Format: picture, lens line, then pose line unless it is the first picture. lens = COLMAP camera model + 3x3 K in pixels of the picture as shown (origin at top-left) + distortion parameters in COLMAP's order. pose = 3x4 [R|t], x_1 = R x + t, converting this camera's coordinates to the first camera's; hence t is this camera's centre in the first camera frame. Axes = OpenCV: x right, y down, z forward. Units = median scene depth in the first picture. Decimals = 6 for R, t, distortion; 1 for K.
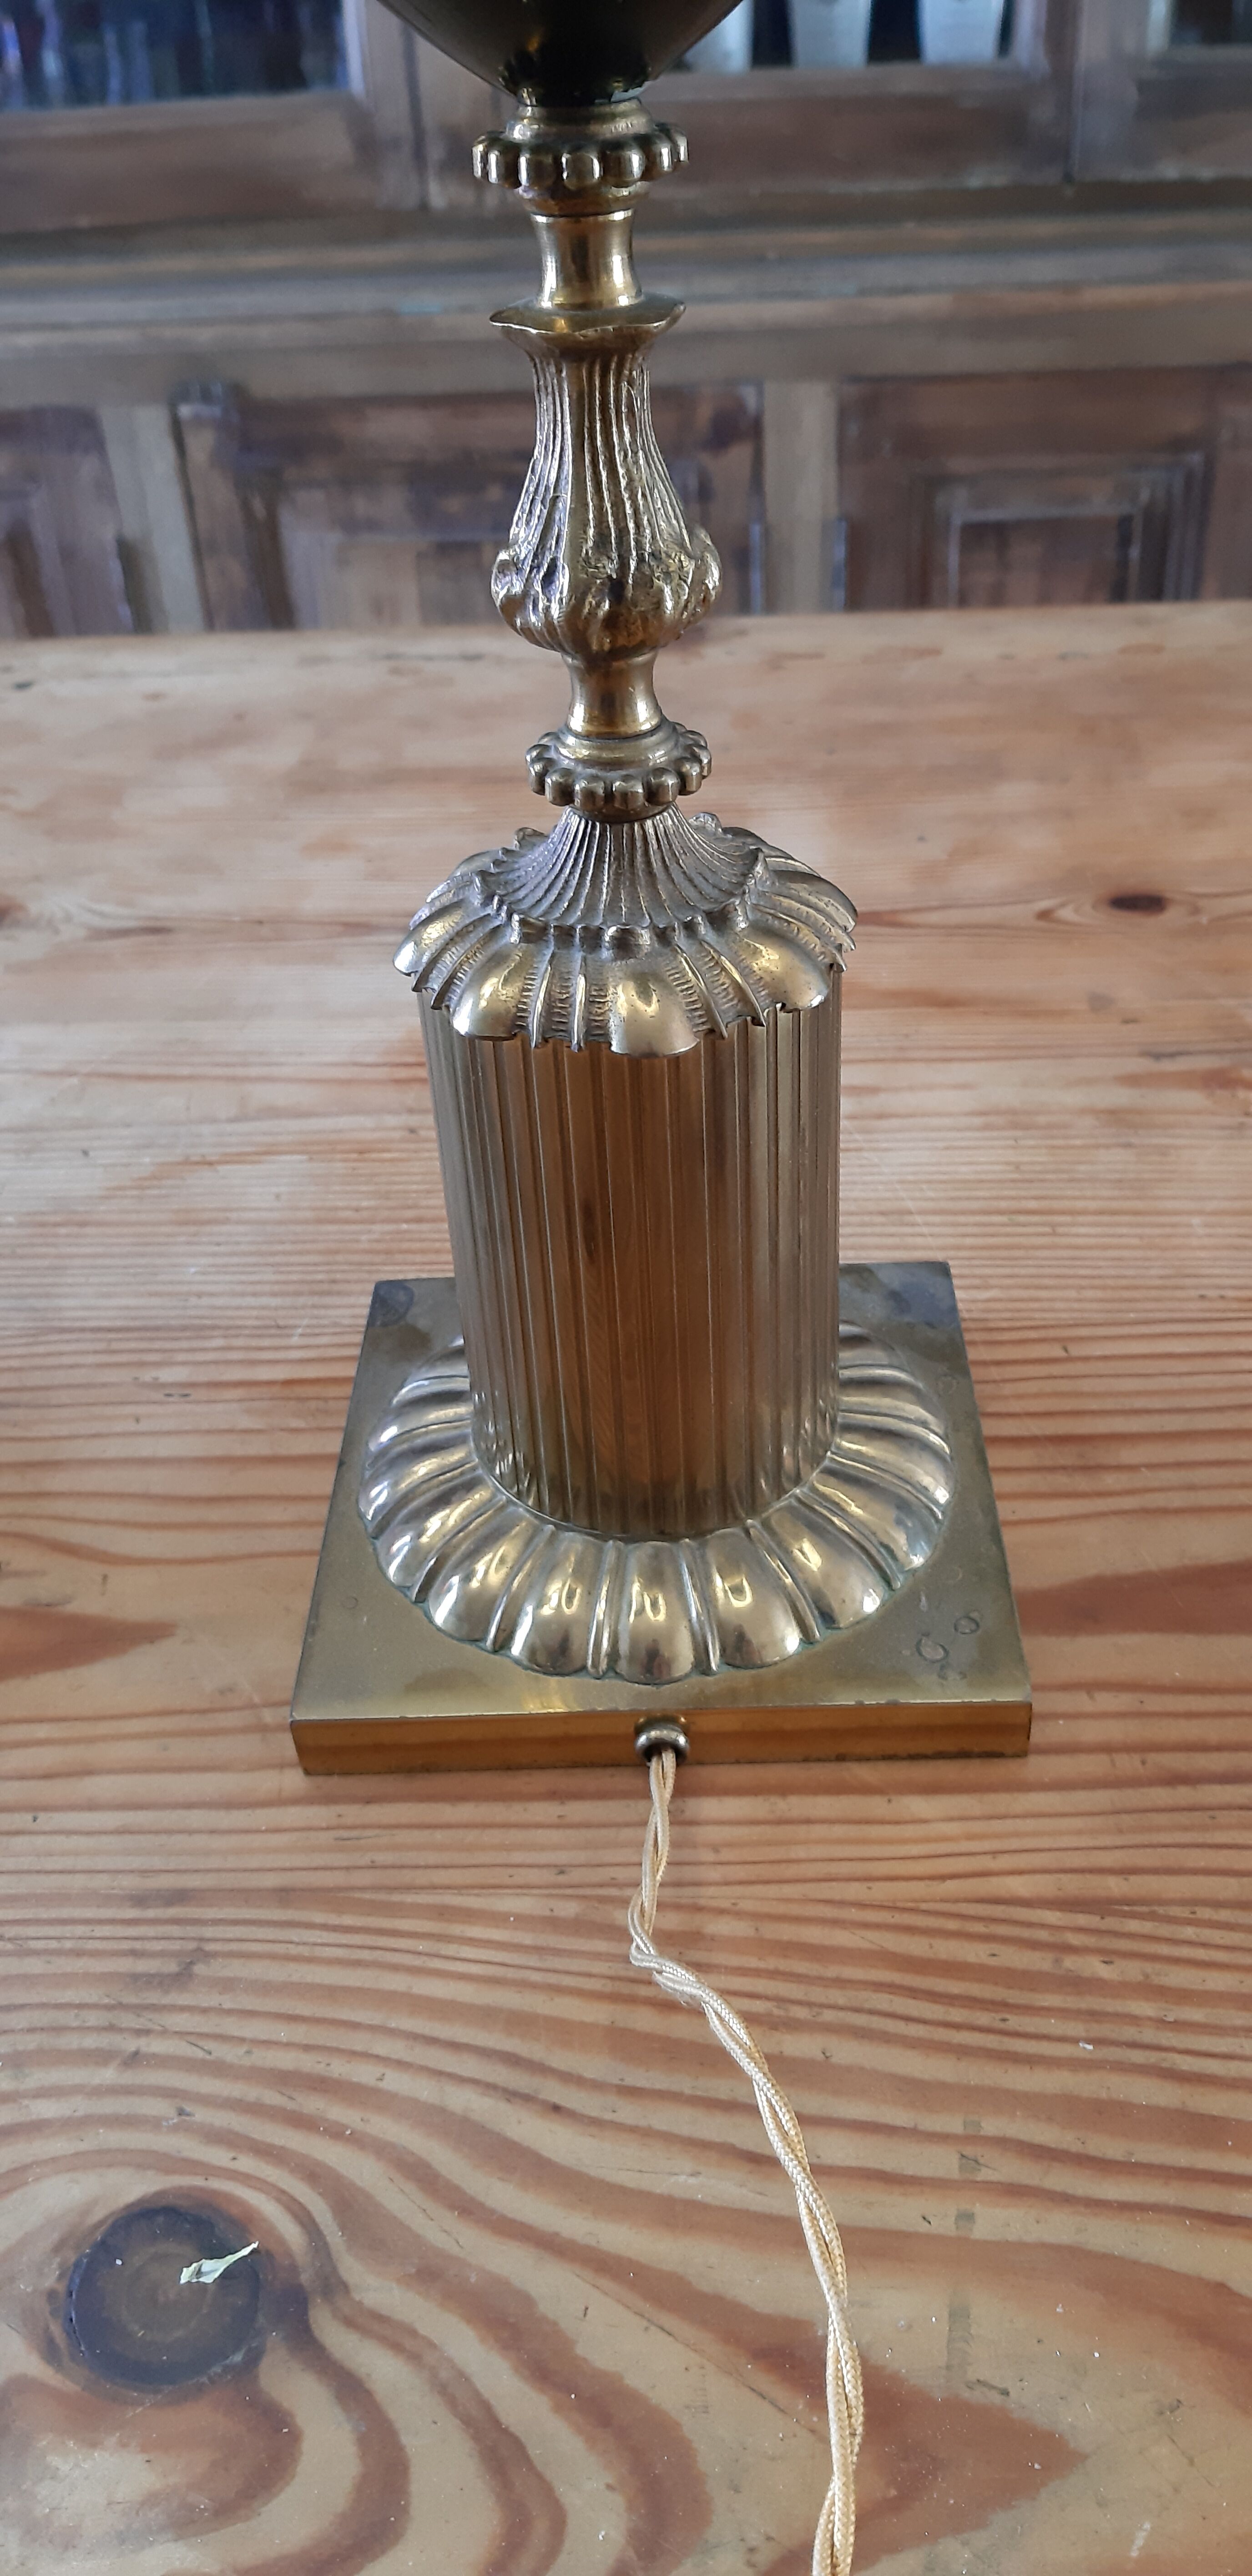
lens RADIAL K [[2079.3, 0, 640.9], [0, 2079.3, 1275.4], [0, 0, 1]] dist [0.079133, -0.174238]
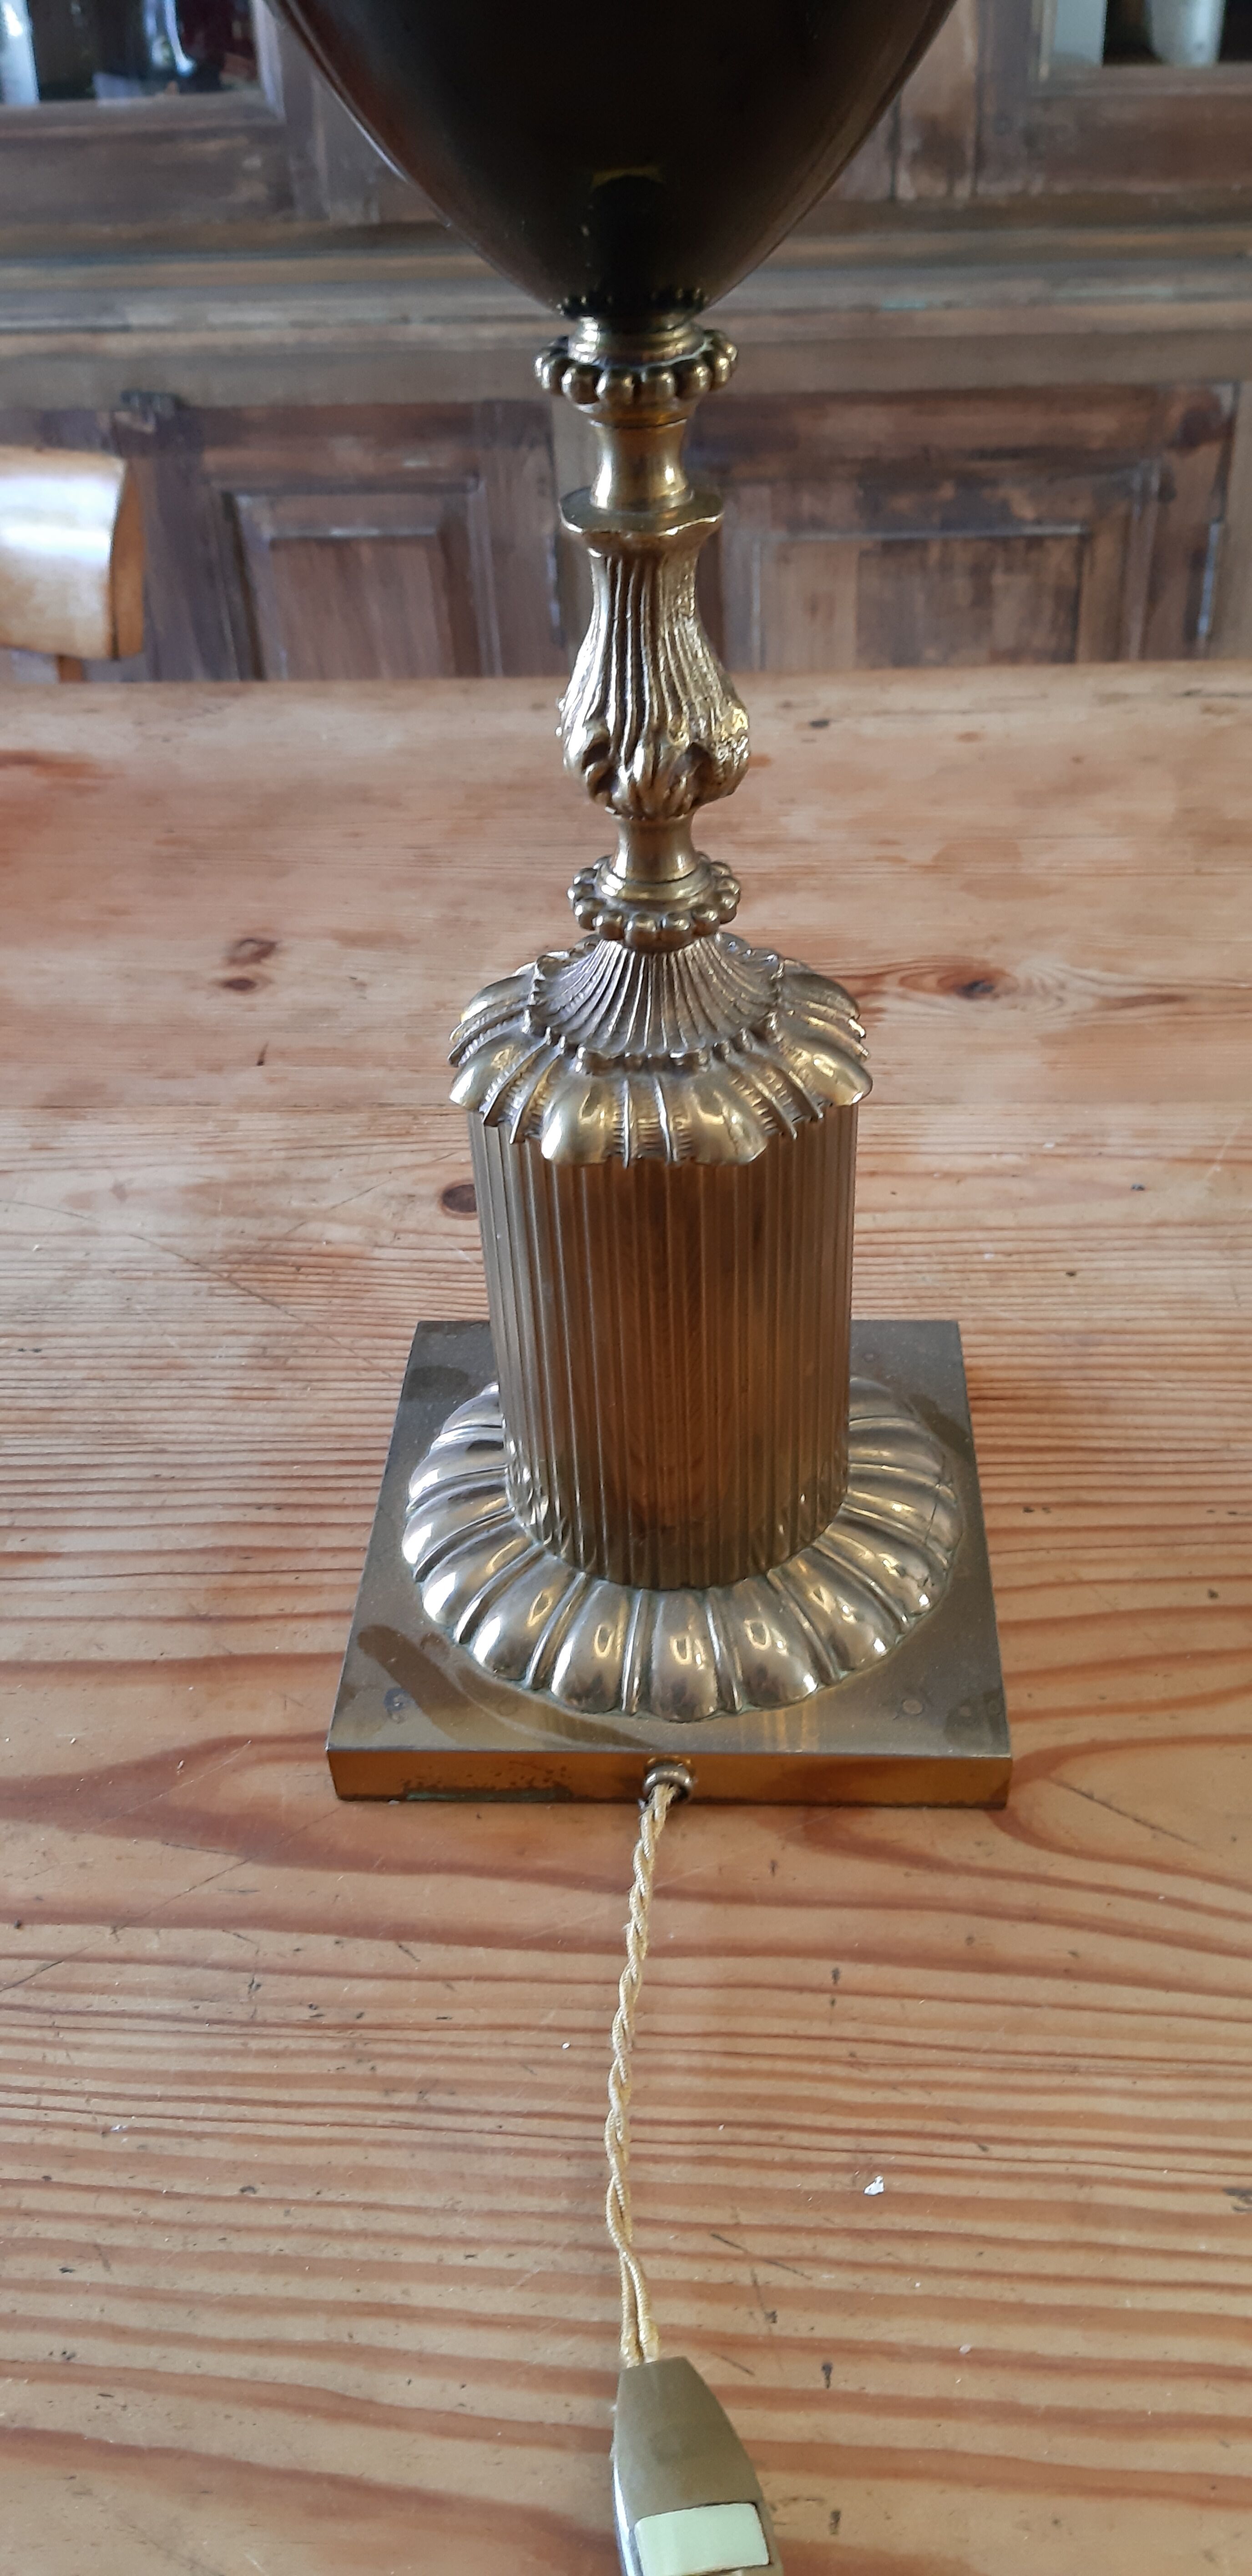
lens RADIAL K [[2065.9, 0, 649.1], [0, 2065.9, 1273.5], [0, 0, 1]] dist [0.080700, -0.171276]
pose [[0.999807, 0.013746, -0.014028, -0.529415], [-0.013484, 0.999736, 0.018582, -0.060146], [0.014279, -0.018389, 0.999729, 0.031293]]
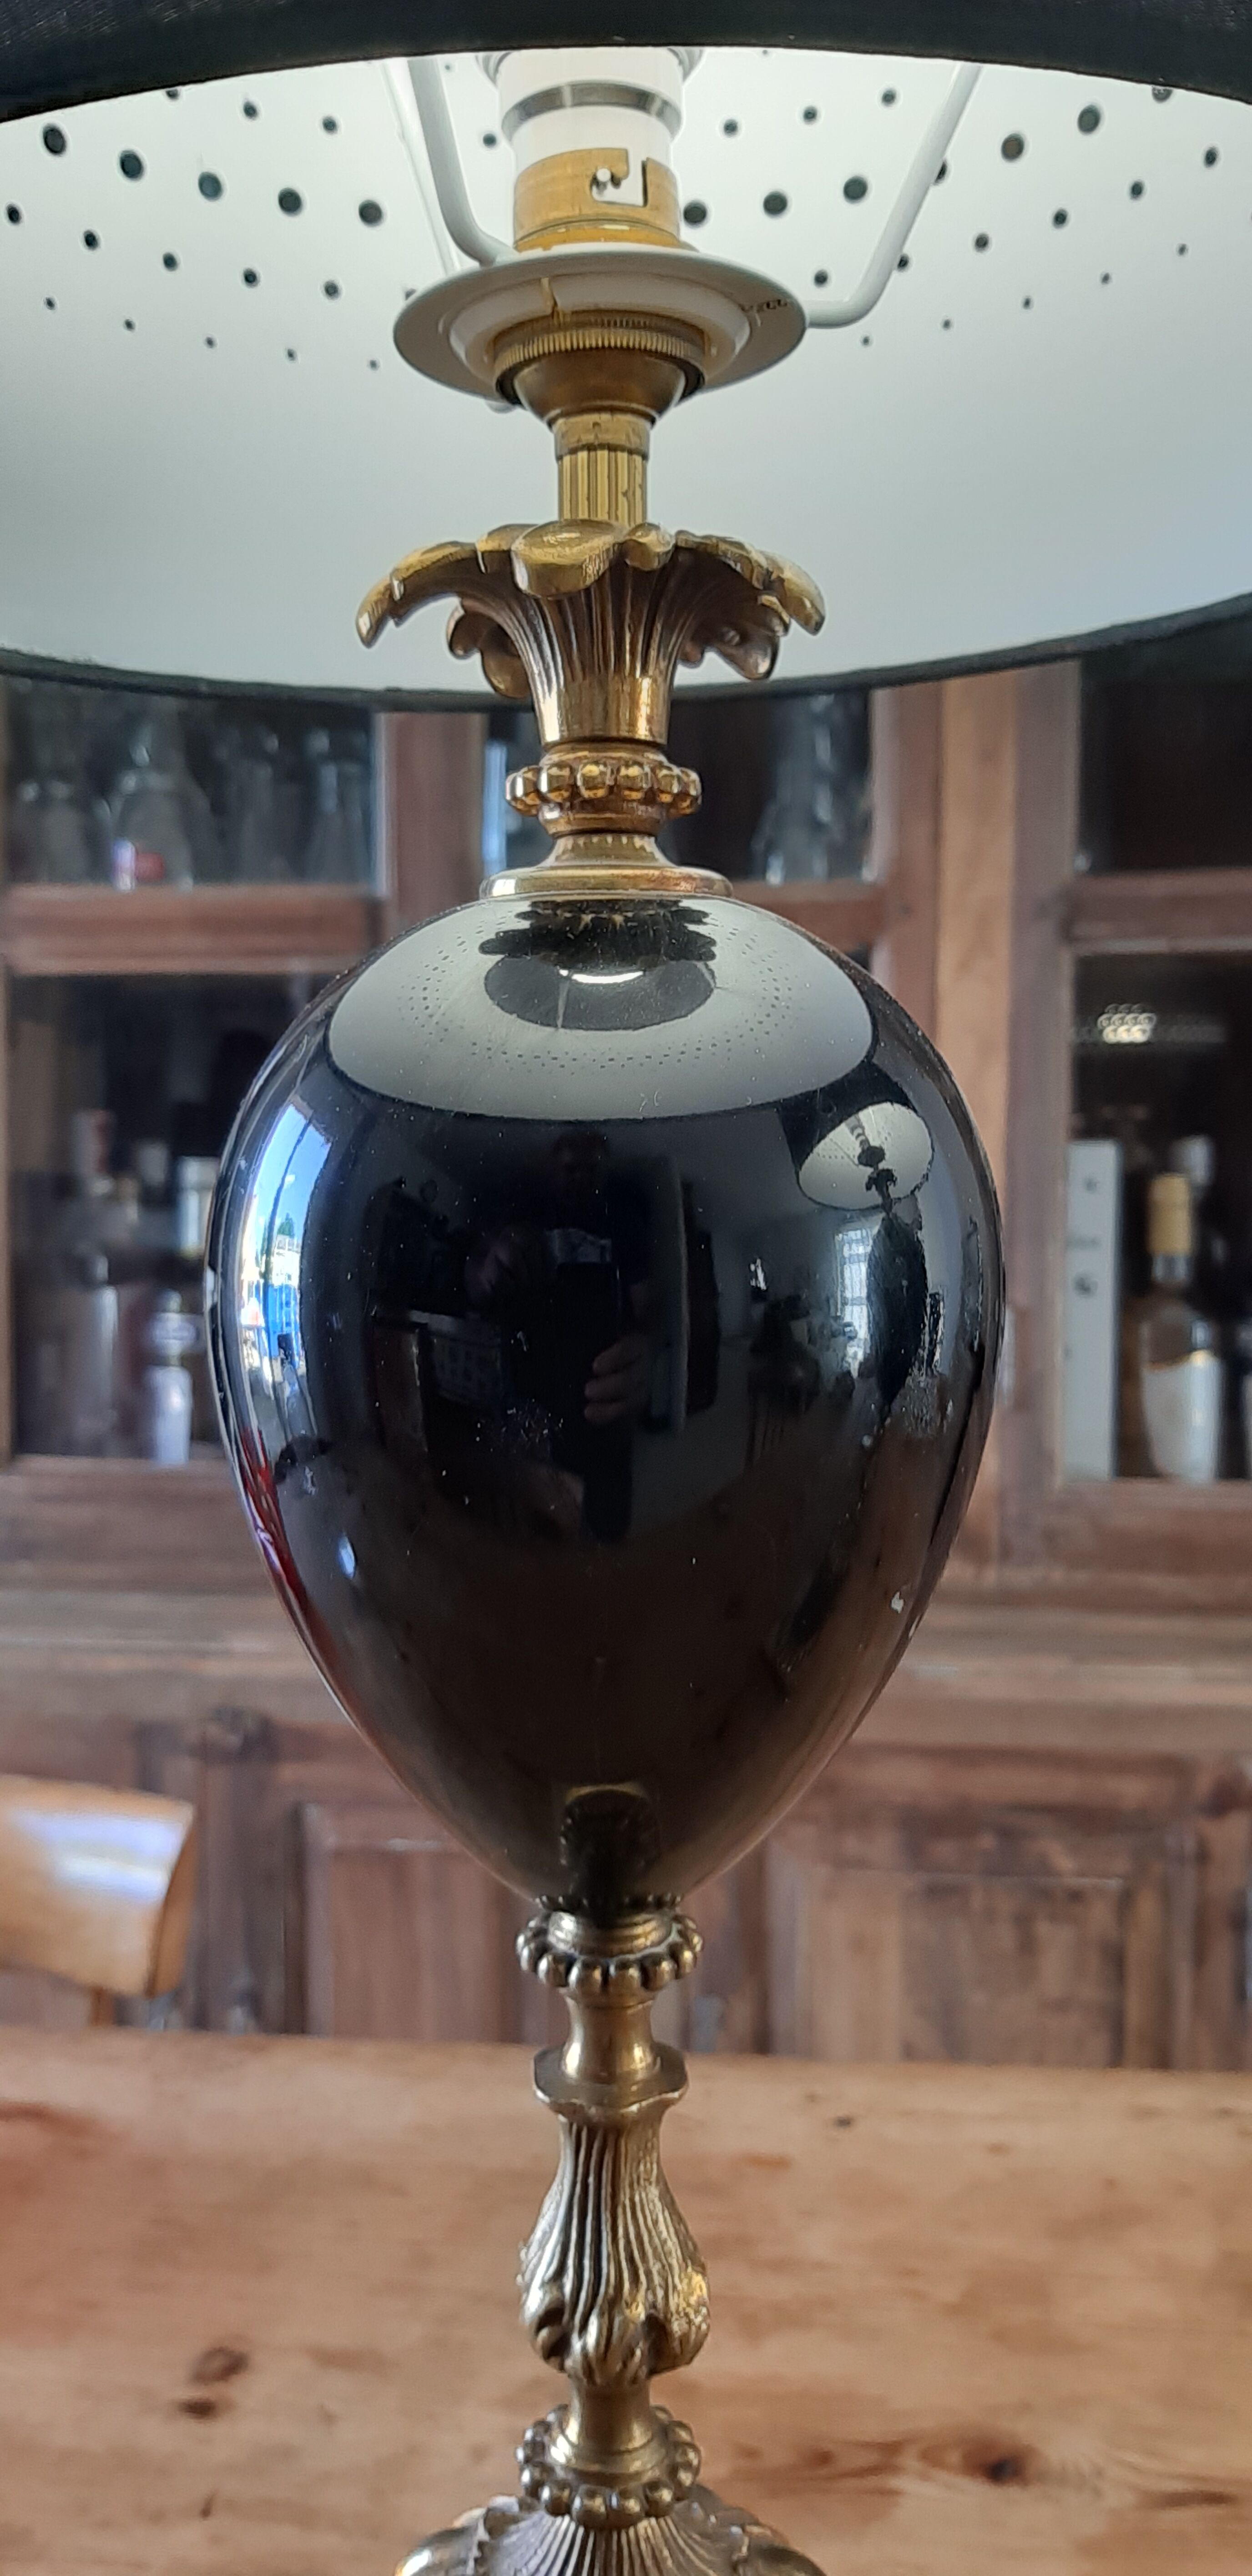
lens RADIAL K [[2079.3, 0, 640.9], [0, 2079.3, 1275.4], [0, 0, 1]] dist [0.079133, -0.174238]
pose [[0.996814, 0.044509, -0.066187, -0.504992], [-0.073228, 0.839610, -0.538231, -0.124574], [0.031615, 0.541363, 0.840194, -0.023680]]
